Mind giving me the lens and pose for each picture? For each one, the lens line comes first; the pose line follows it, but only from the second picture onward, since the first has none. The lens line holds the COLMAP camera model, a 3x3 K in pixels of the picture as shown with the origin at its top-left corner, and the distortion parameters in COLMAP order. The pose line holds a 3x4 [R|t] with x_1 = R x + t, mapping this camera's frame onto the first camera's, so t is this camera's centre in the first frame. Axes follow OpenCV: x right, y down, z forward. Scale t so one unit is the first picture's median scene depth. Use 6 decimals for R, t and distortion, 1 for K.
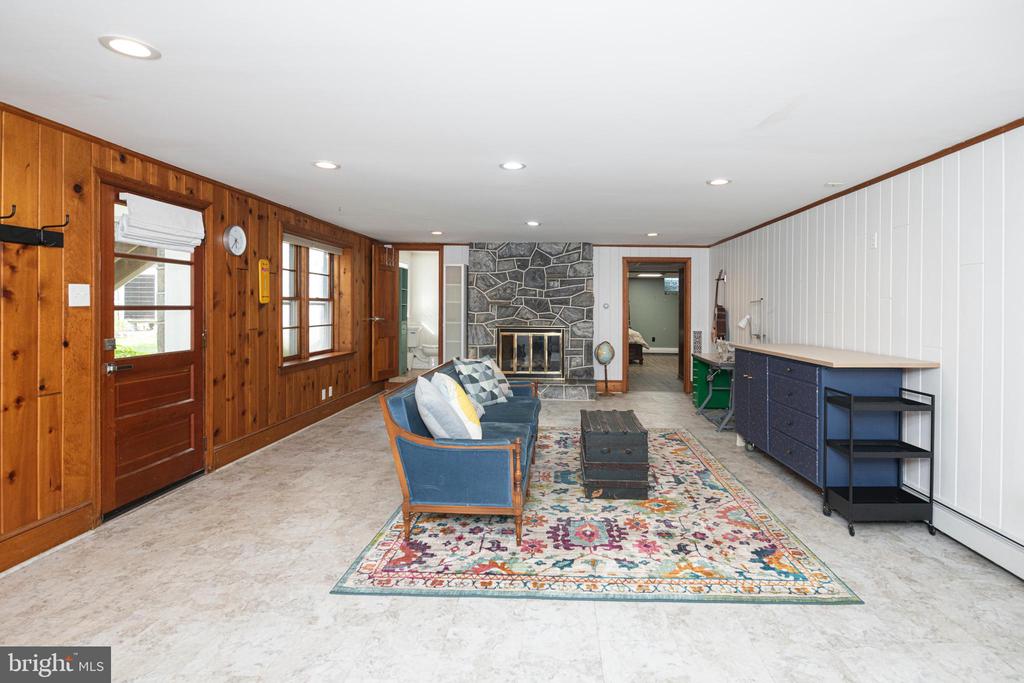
lens RADIAL K [[520.9, 0, 543.7], [0, 520.9, 318.8], [0, 0, 1]] dist [-0.010102, -0.000996]
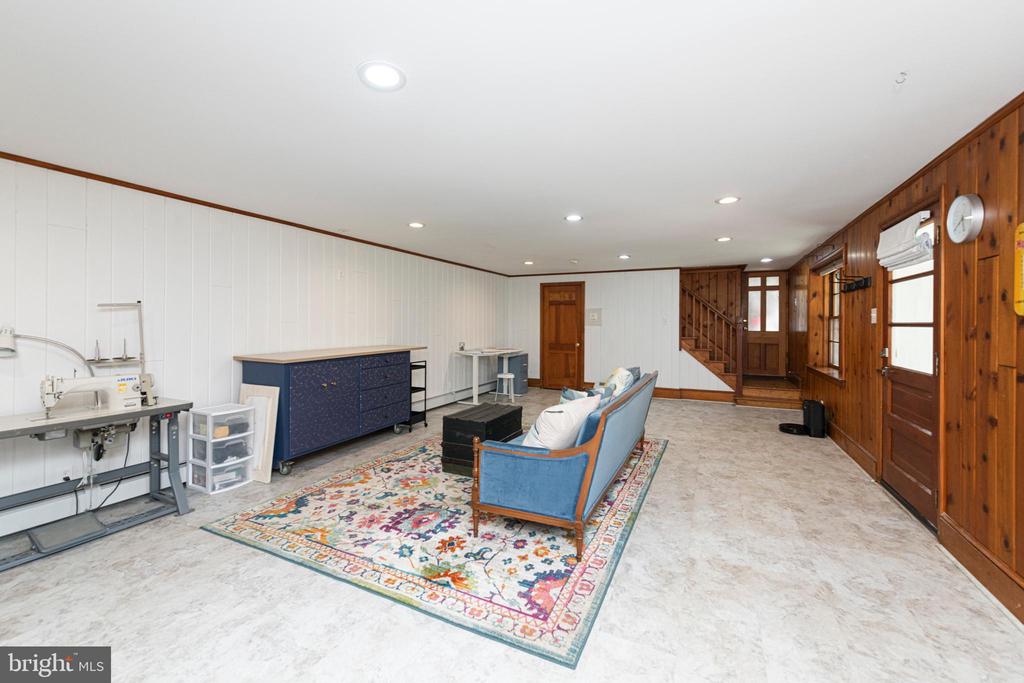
lens RADIAL K [[414.2, 0, 519.7], [0, 414.2, 324.3], [0, 0, 1]] dist [0.008659, -0.001331]
pose [[-0.916352, -0.014121, 0.400125, -0.323393], [-0.003816, 0.999640, 0.026539, -0.035940], [-0.400356, 0.022792, -0.916076, 1.809966]]
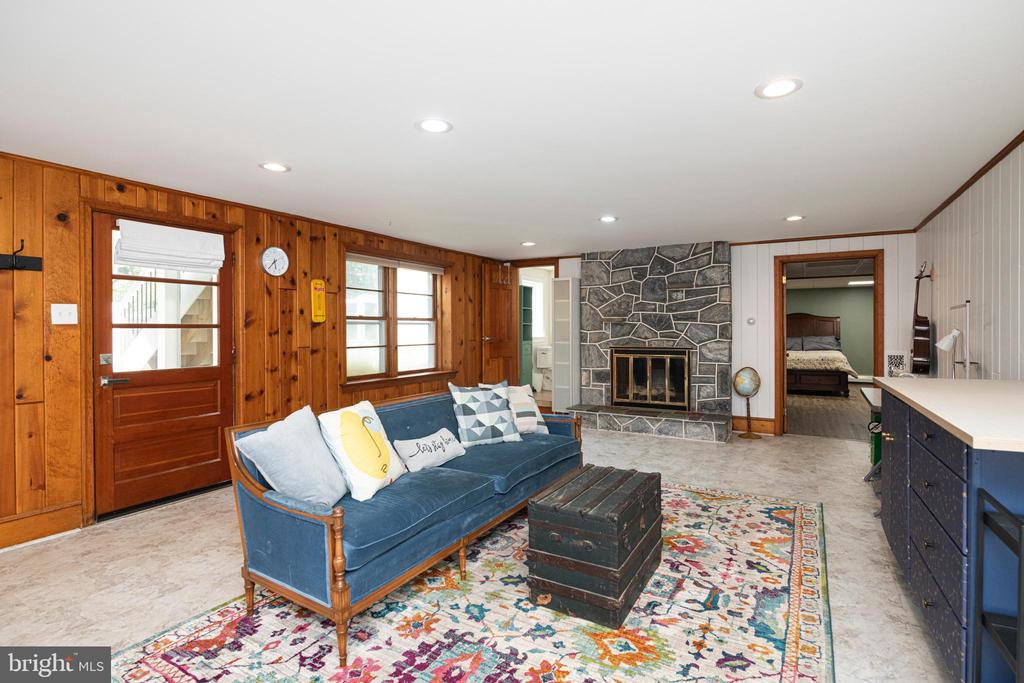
lens RADIAL K [[494.7, 0, 524.8], [0, 494.7, 338.9], [0, 0, 1]] dist [-0.012083, -0.000365]
pose [[0.883356, -0.001795, -0.468699, 0.332522], [0.000225, 0.999994, -0.003405, 0.007796], [0.468702, 0.002902, 0.883352, 0.389525]]
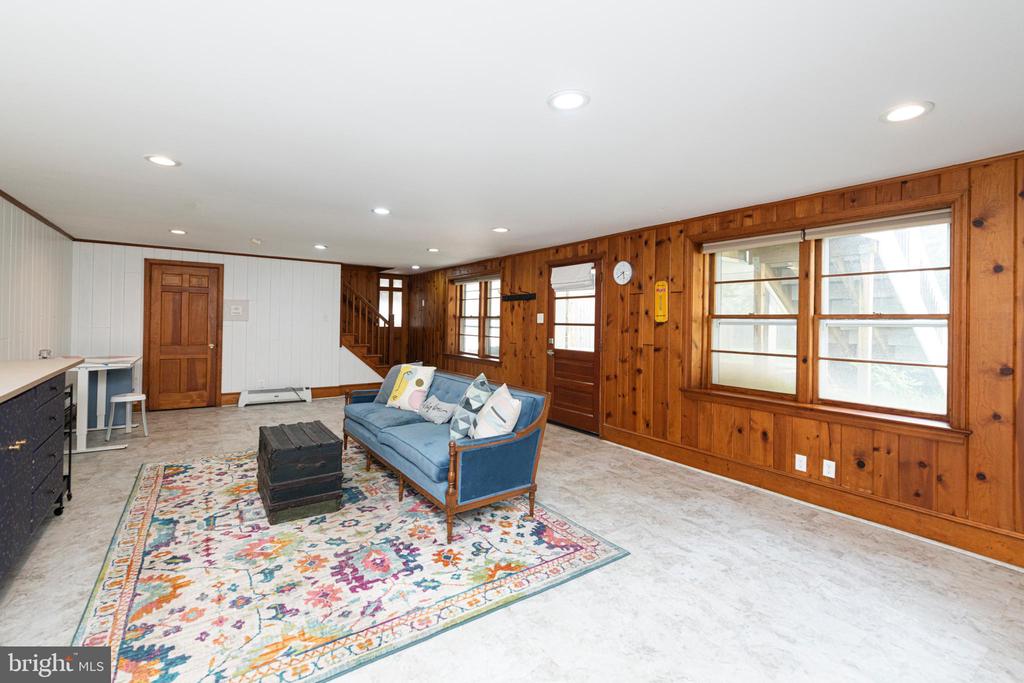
lens RADIAL K [[444.7, 0, 506.9], [0, 444.7, 320.0], [0, 0, 1]] dist [0.007626, -0.002163]
pose [[-0.803825, -0.025290, -0.594328, 0.307949], [-0.037025, 0.999286, 0.007555, -0.034576], [0.593712, 0.028078, -0.804188, 1.837370]]
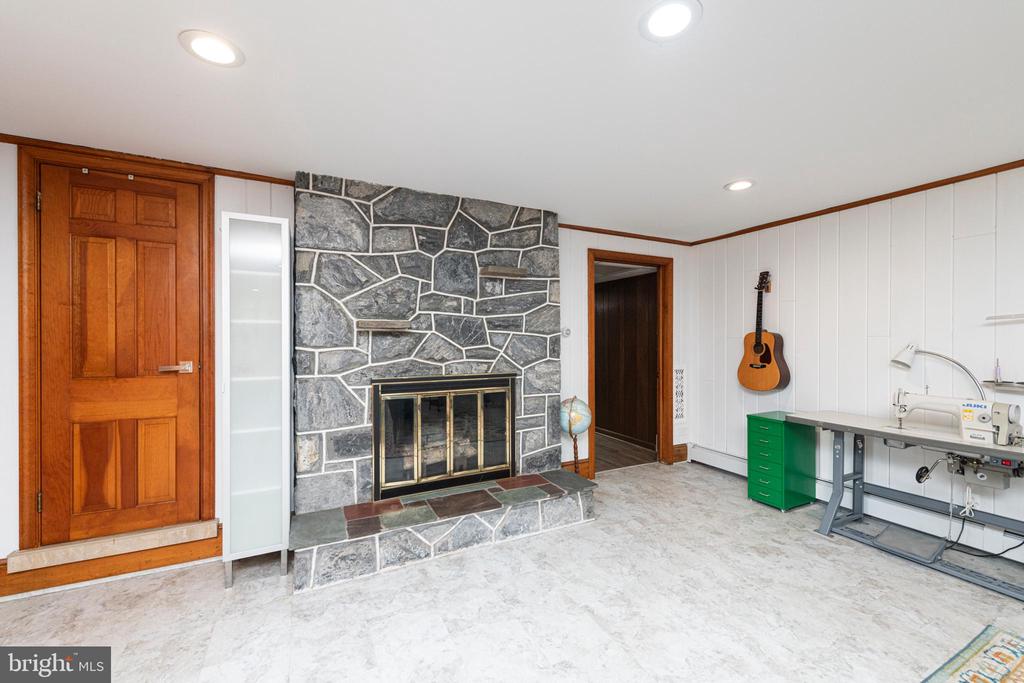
lens RADIAL K [[403.8, 0, 511.1], [0, 403.8, 342.4], [0, 0, 1]] dist [-0.005752, -0.000284]
pose [[0.881391, -0.015468, 0.472134, -0.284215], [0.021044, 0.999757, -0.006532, -0.023462], [-0.471919, 0.015693, 0.881502, 1.275262]]
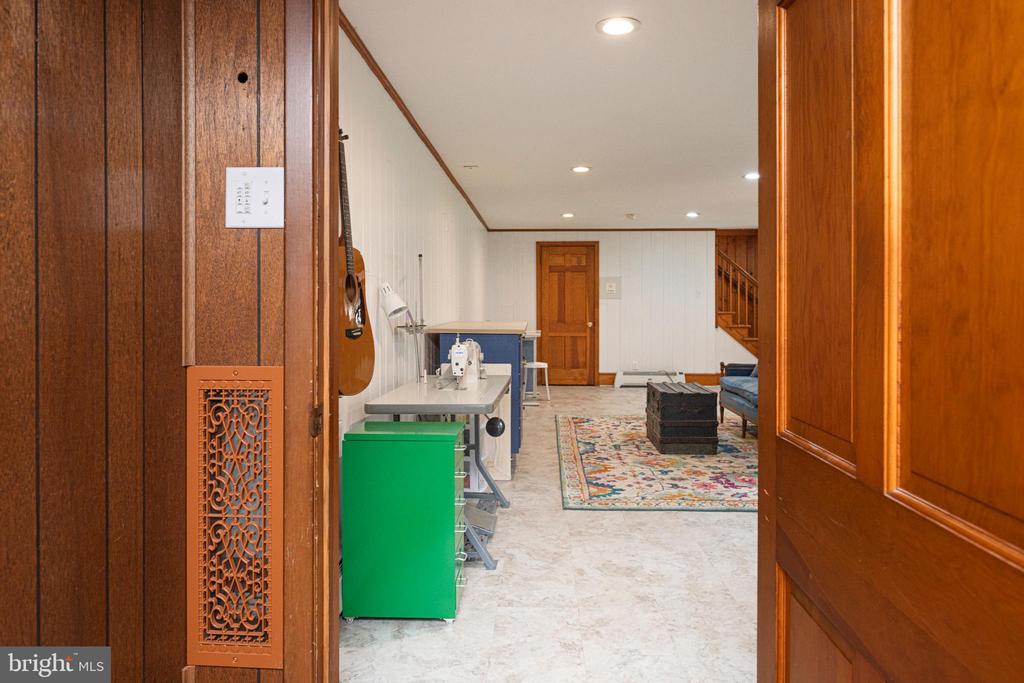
lens RADIAL K [[684.3, 0, 519.9], [0, 684.3, 307.5], [0, 0, 1]] dist [-0.000593, -0.000129]
pose [[-0.999959, -0.008323, 0.003624, 0.448932], [-0.008243, 0.999737, 0.021377, 0.000231], [-0.003801, 0.021346, -0.999765, 2.366545]]
